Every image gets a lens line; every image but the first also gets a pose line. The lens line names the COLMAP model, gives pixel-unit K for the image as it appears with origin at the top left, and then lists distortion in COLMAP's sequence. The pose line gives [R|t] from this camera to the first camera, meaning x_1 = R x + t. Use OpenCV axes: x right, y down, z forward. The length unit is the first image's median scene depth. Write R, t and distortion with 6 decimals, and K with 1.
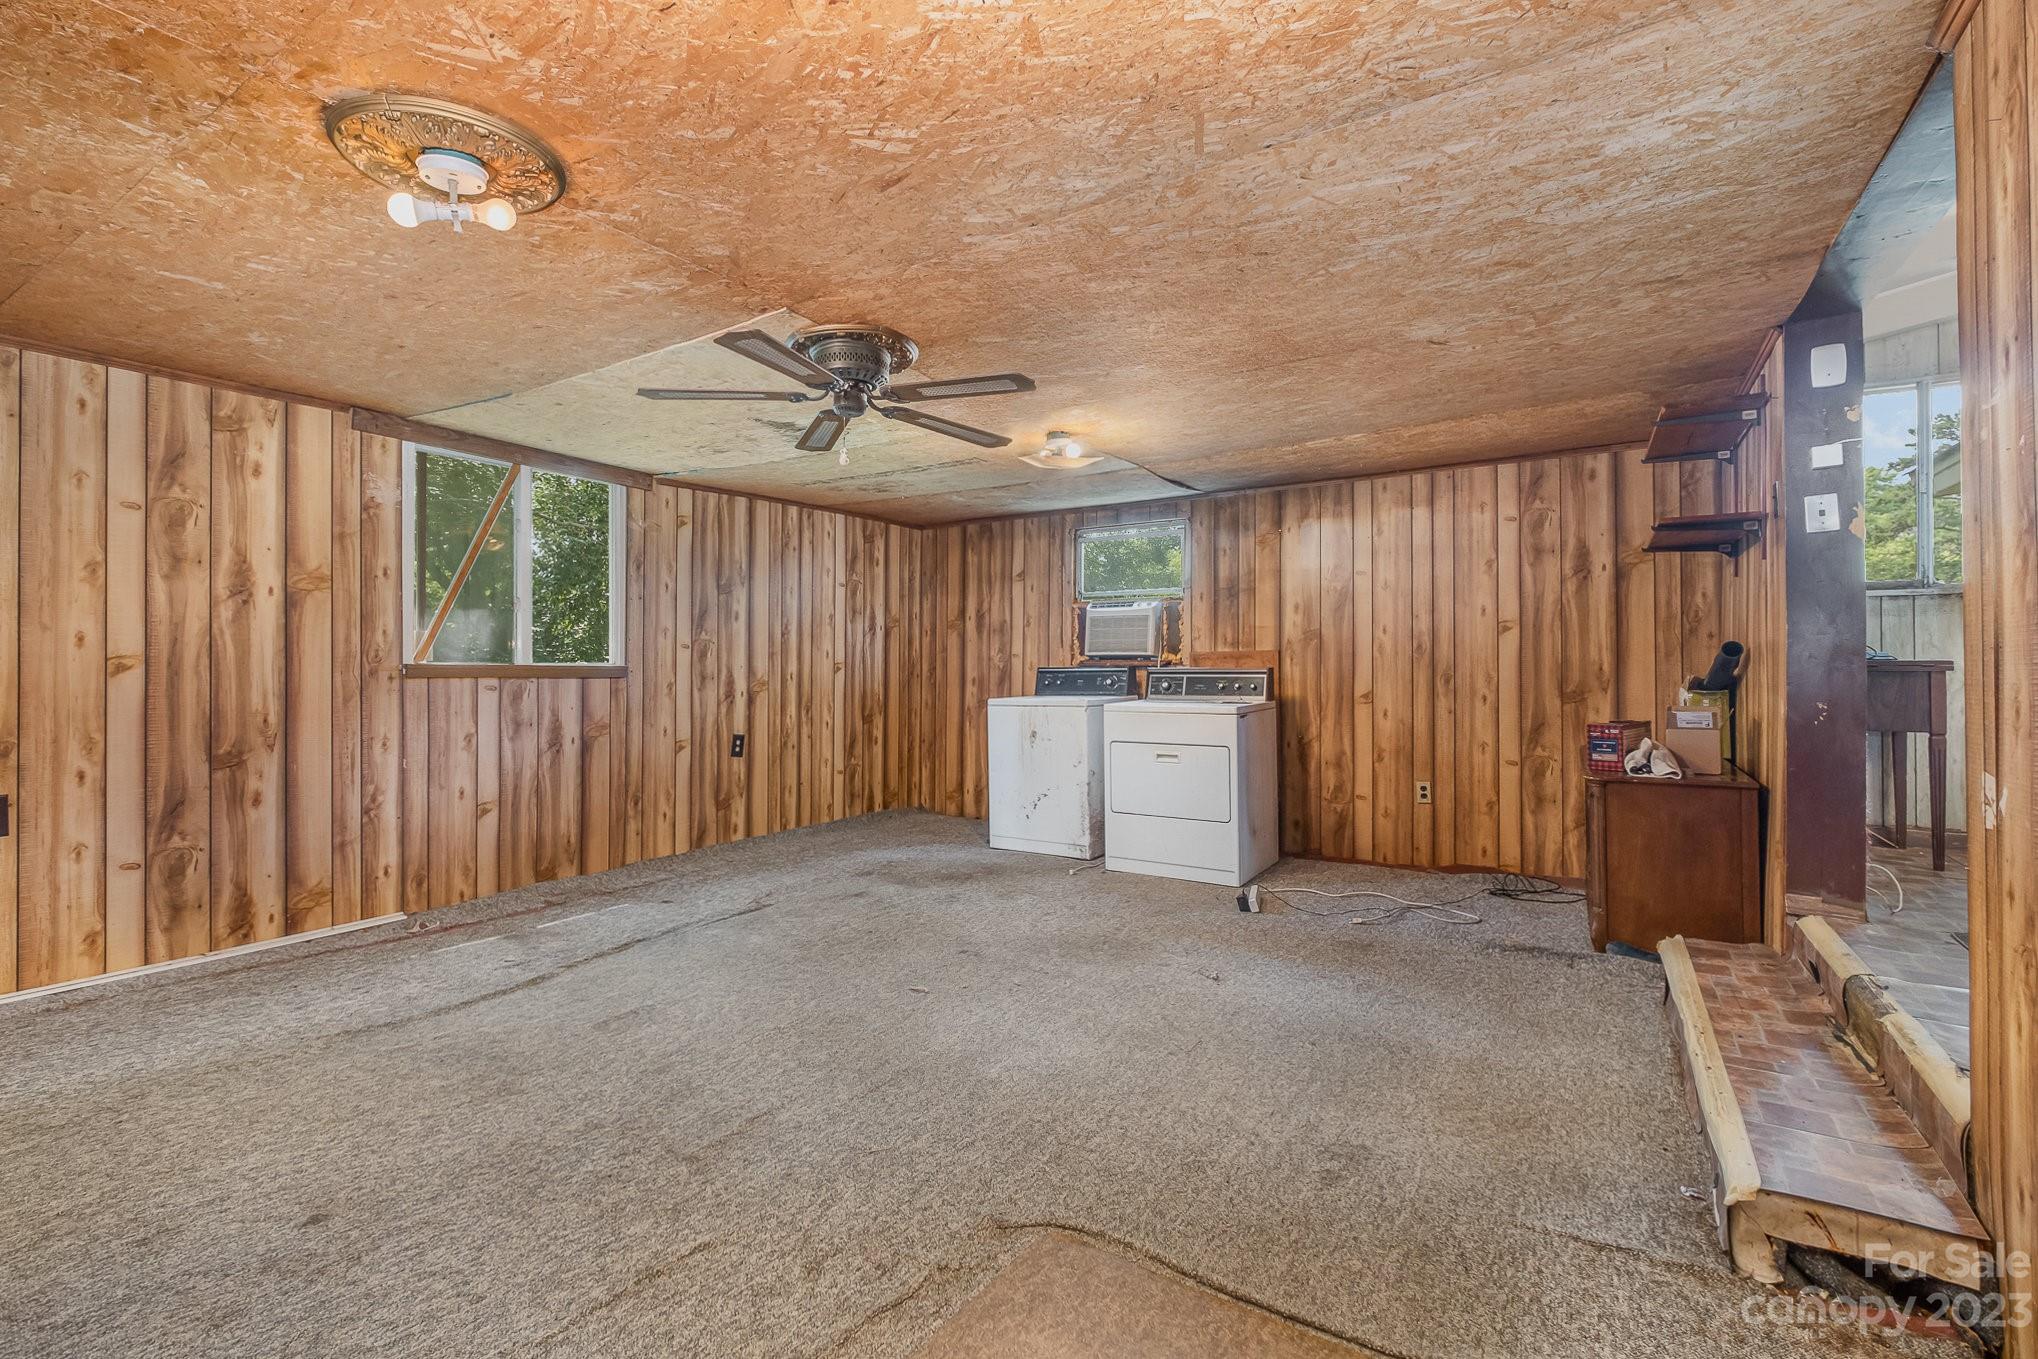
lens RADIAL K [[887.9, 0, 1023.6], [0, 887.9, 635.6], [0, 0, 1]] dist [-0.003489, -0.000099]
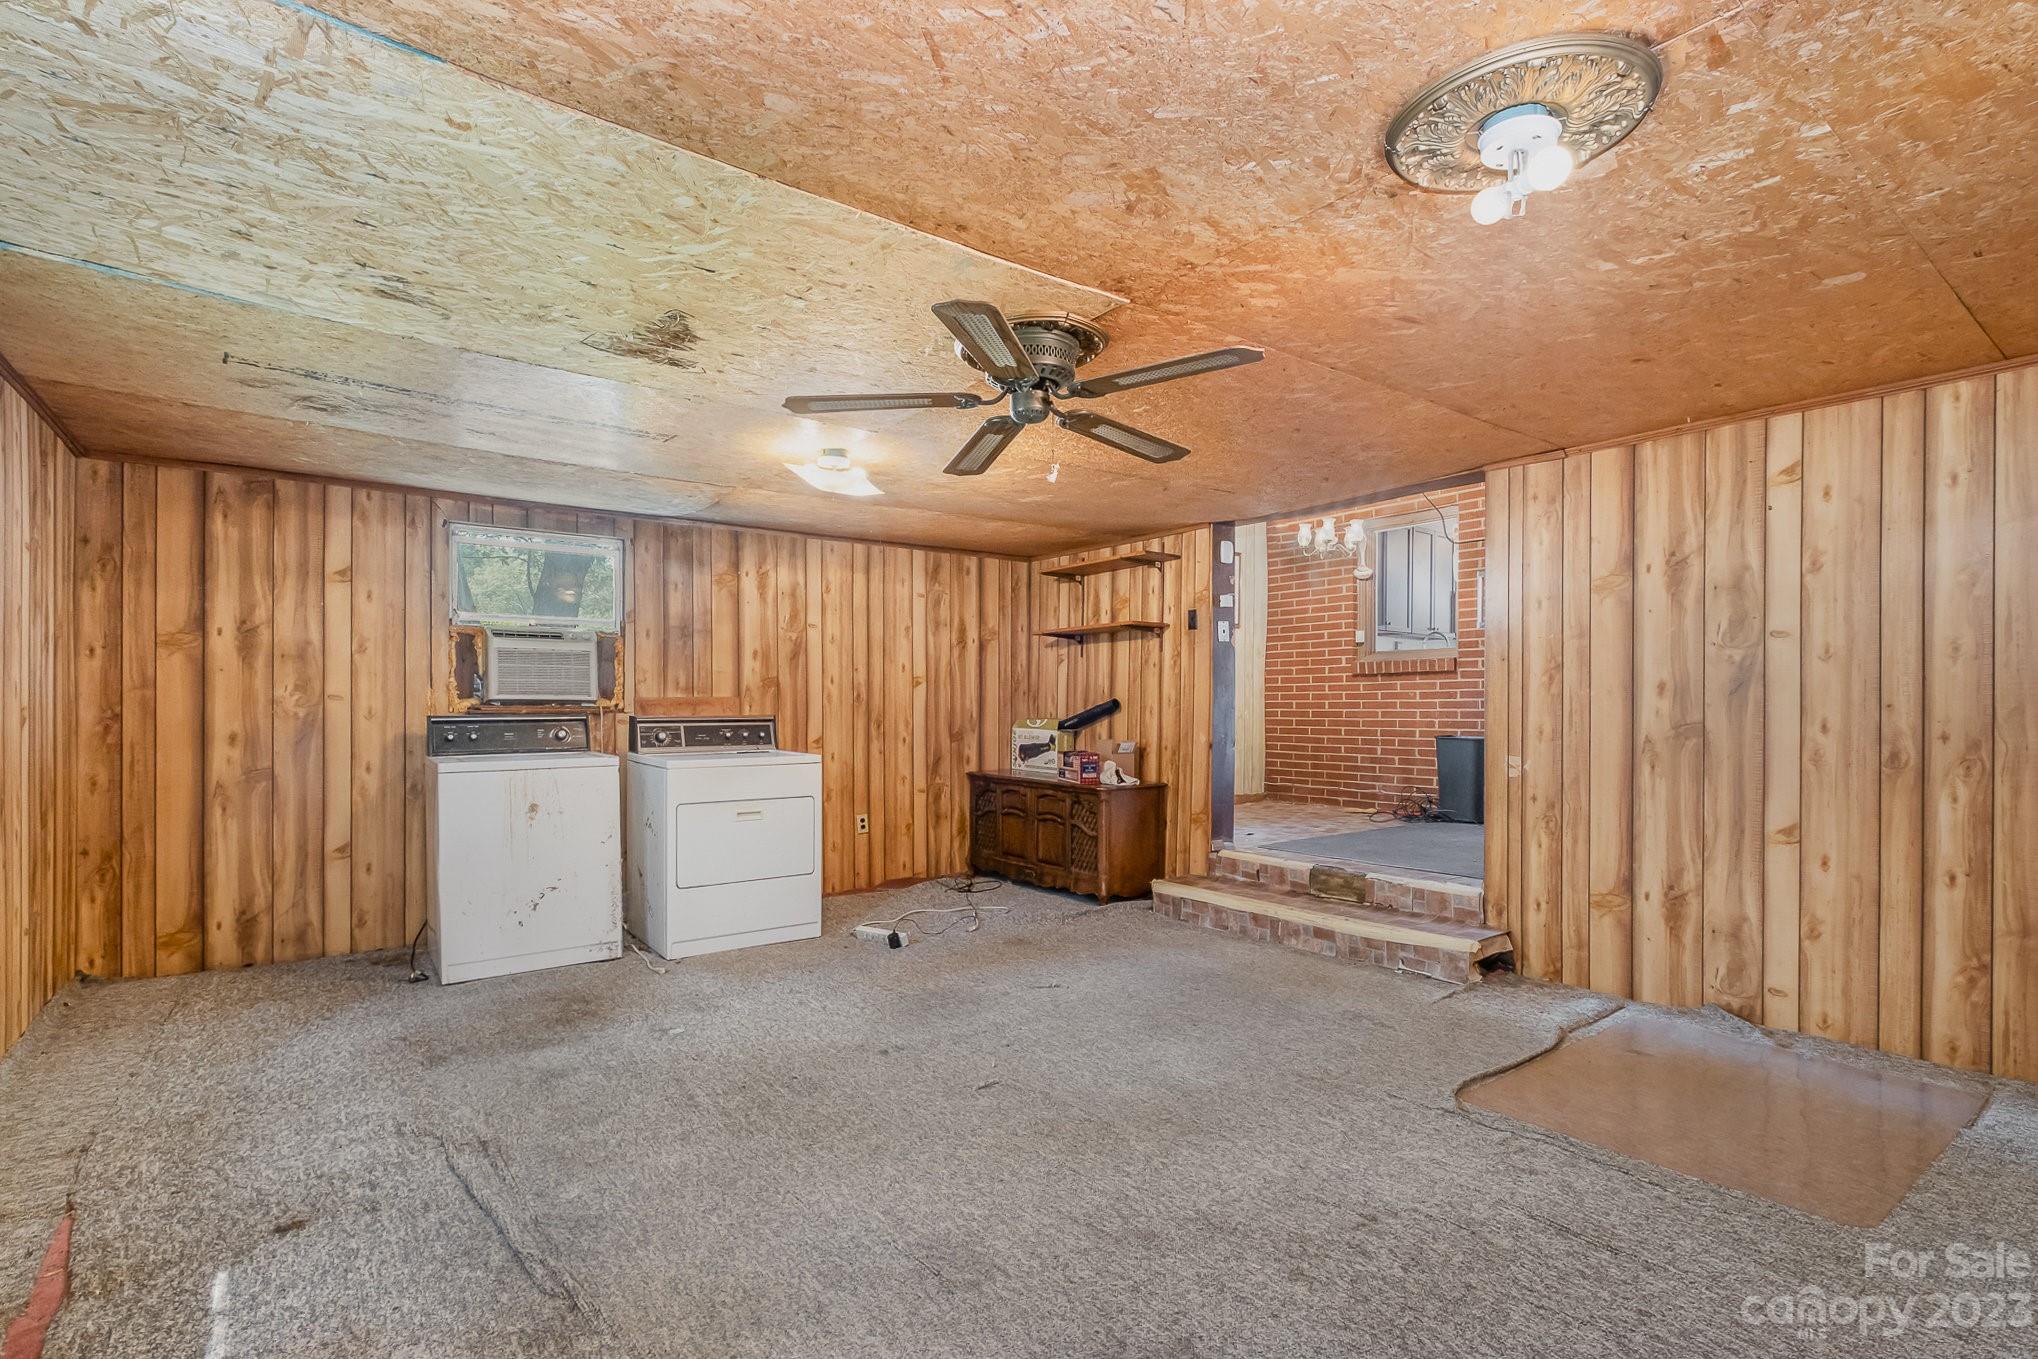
lens RADIAL K [[905.6, 0, 1013.5], [0, 905.6, 696.8], [0, 0, 1]] dist [-0.003947, -0.000044]
pose [[0.373843, 0.015238, 0.927367, -0.546754], [-0.034614, 0.999398, -0.002468, 0.008927], [-0.926846, -0.031177, 0.374145, 0.375566]]
